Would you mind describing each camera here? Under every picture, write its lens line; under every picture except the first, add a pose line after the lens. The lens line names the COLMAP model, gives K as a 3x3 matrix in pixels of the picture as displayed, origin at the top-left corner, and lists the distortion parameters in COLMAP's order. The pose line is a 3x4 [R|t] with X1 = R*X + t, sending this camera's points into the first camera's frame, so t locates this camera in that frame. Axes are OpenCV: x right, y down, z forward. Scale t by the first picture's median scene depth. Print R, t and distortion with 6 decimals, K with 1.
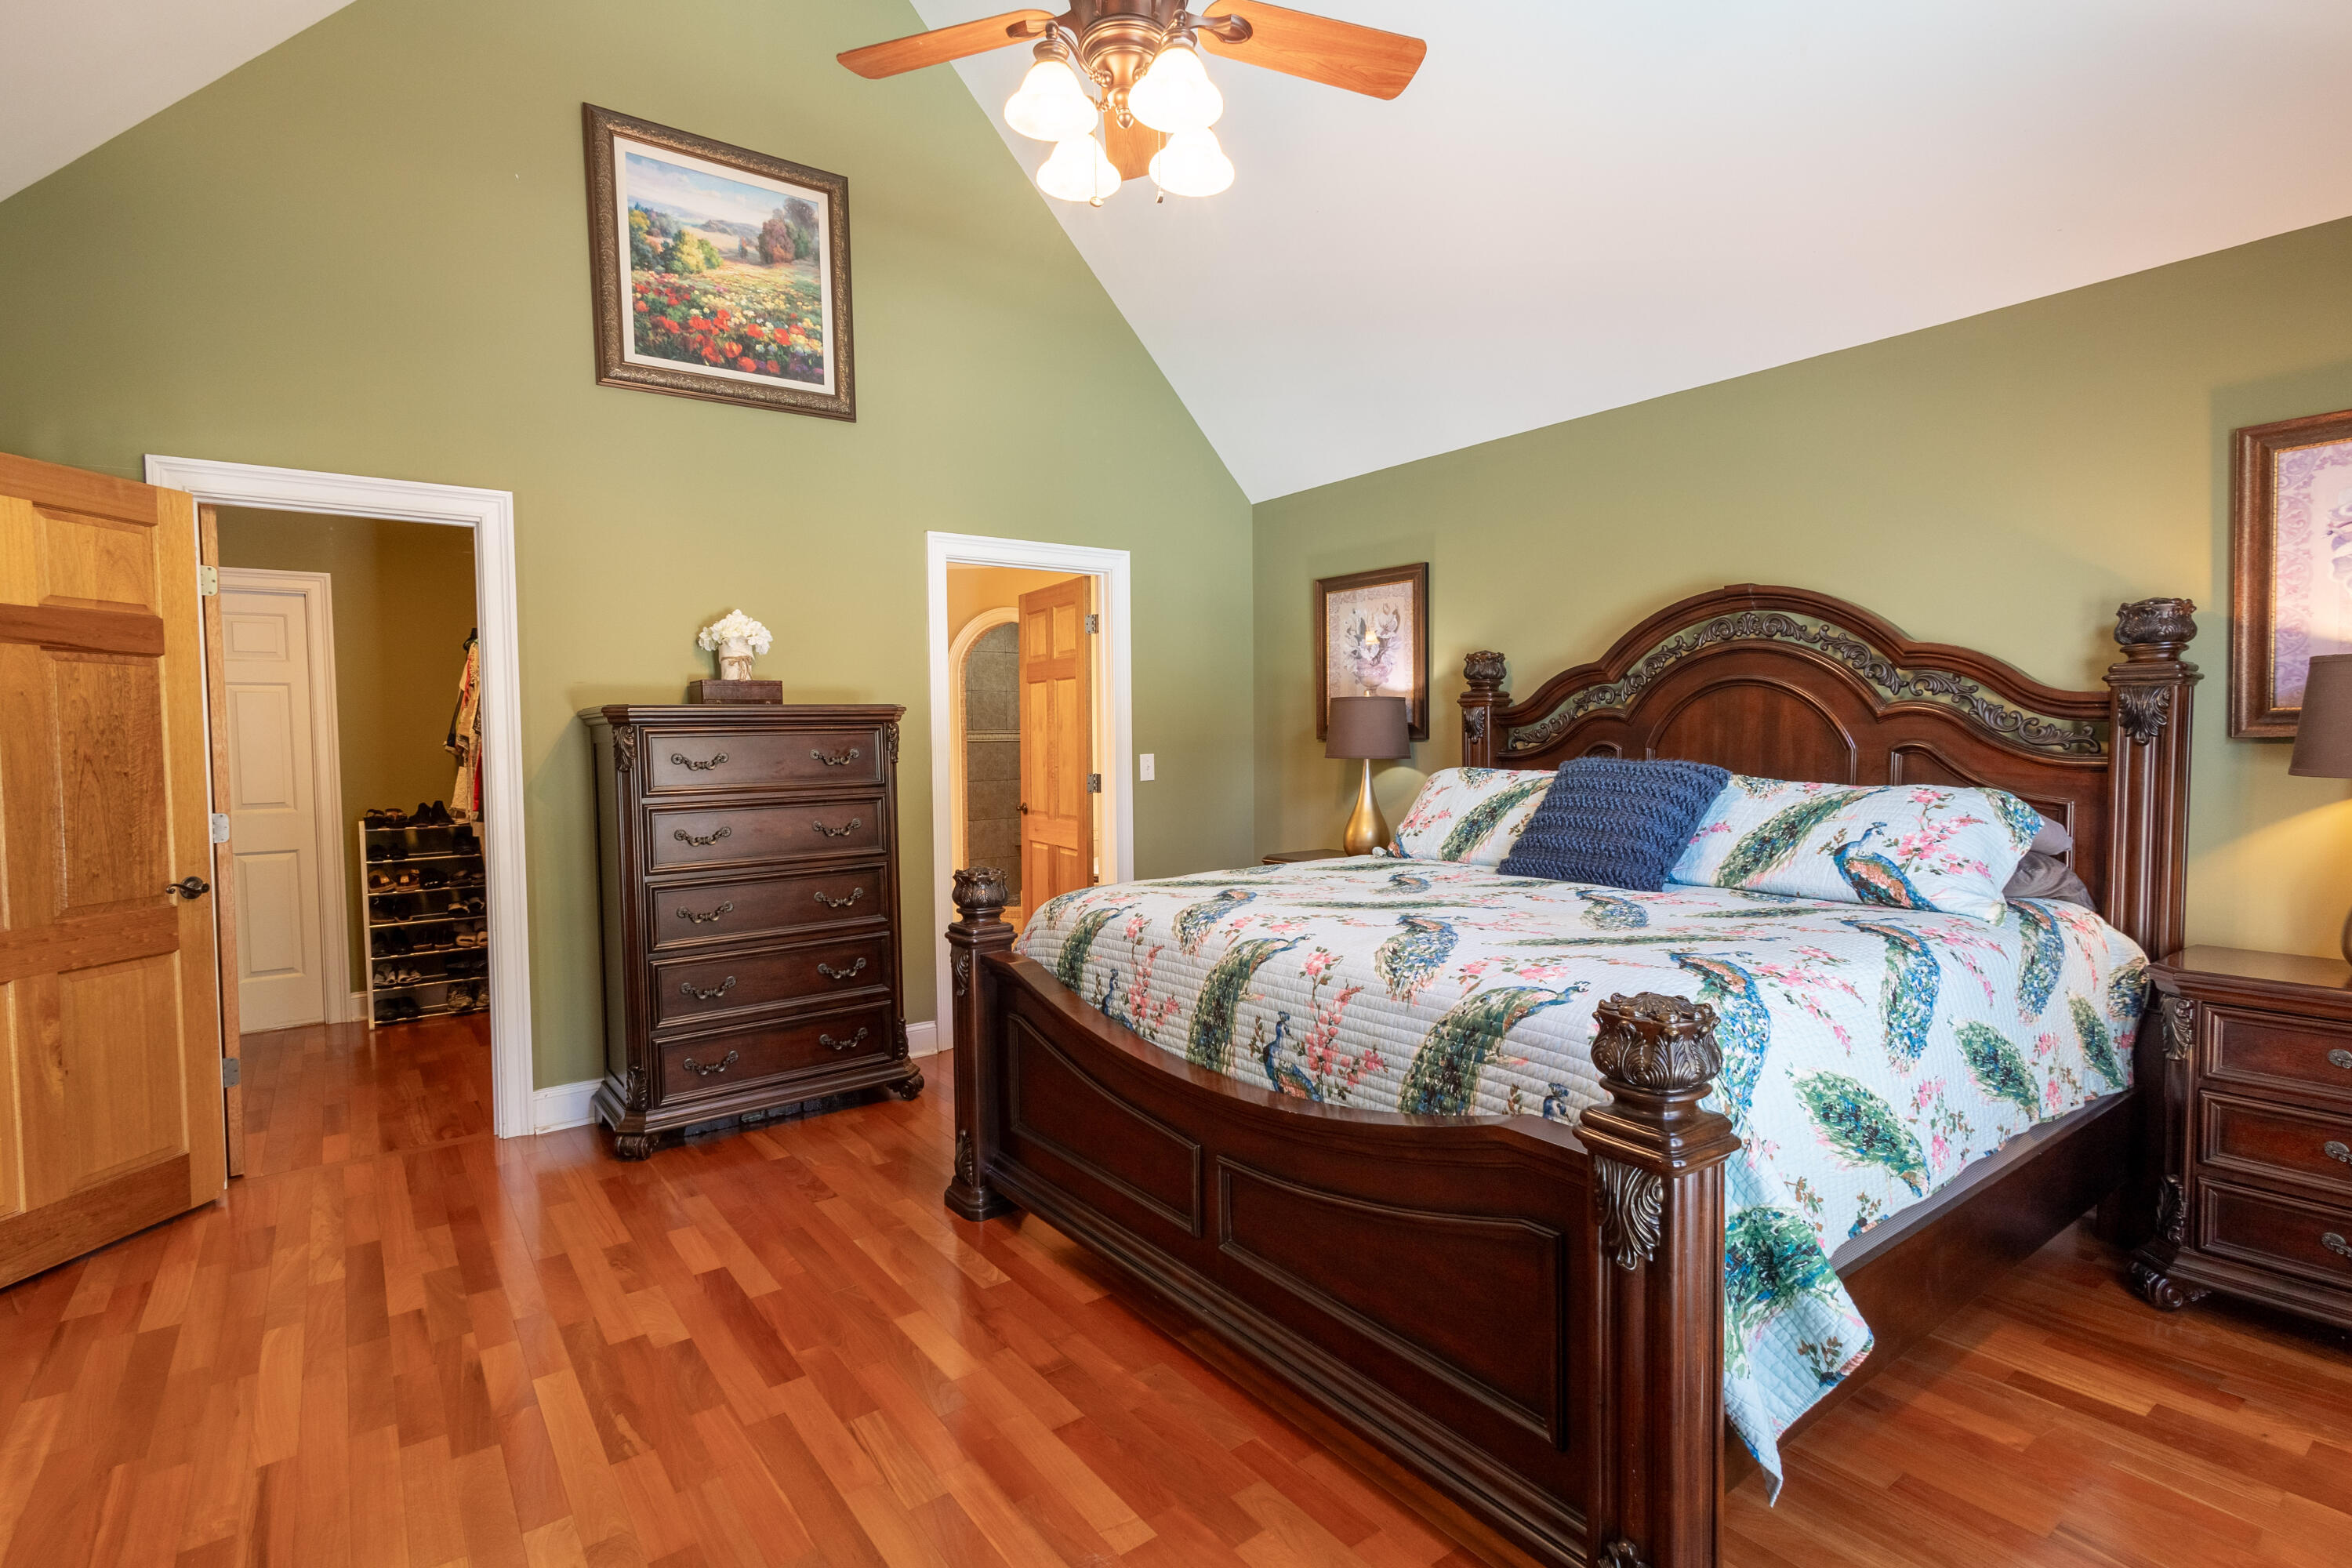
lens RADIAL K [[1157.7, 0, 1184.1], [0, 1157.7, 781.2], [0, 0, 1]] dist [0.015907, -0.004217]
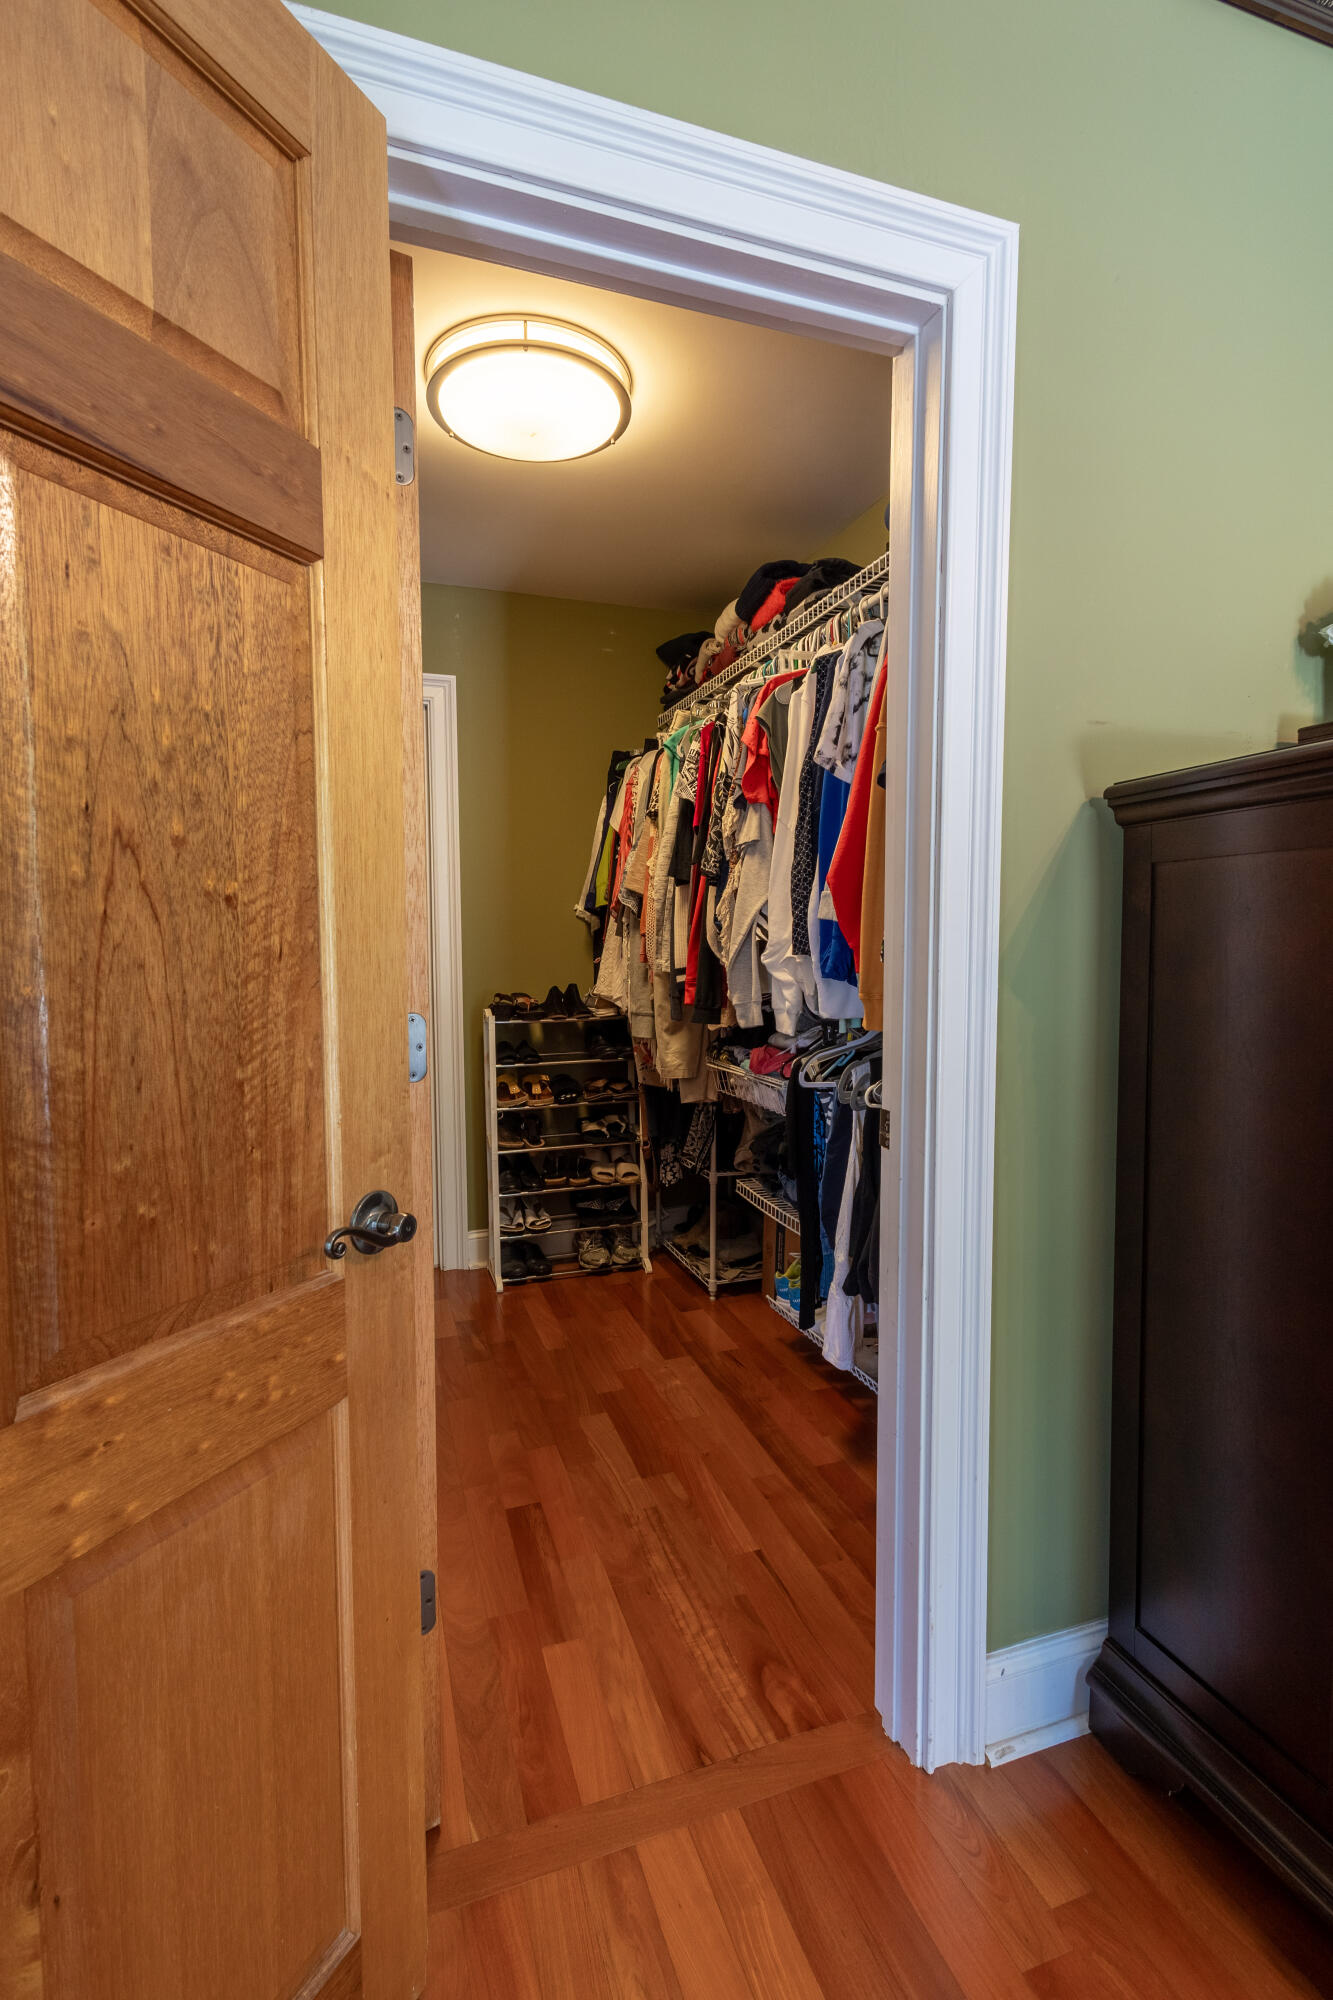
lens RADIAL K [[916.8, 0, 672.6], [0, 916.8, 999.6], [0, 0, 1]] dist [0.013778, -0.004699]
pose [[0.958204, 0.030673, -0.284436, -0.587161], [-0.022214, 0.999211, 0.032920, 0.008374], [0.285222, -0.025226, 0.958130, 0.649659]]
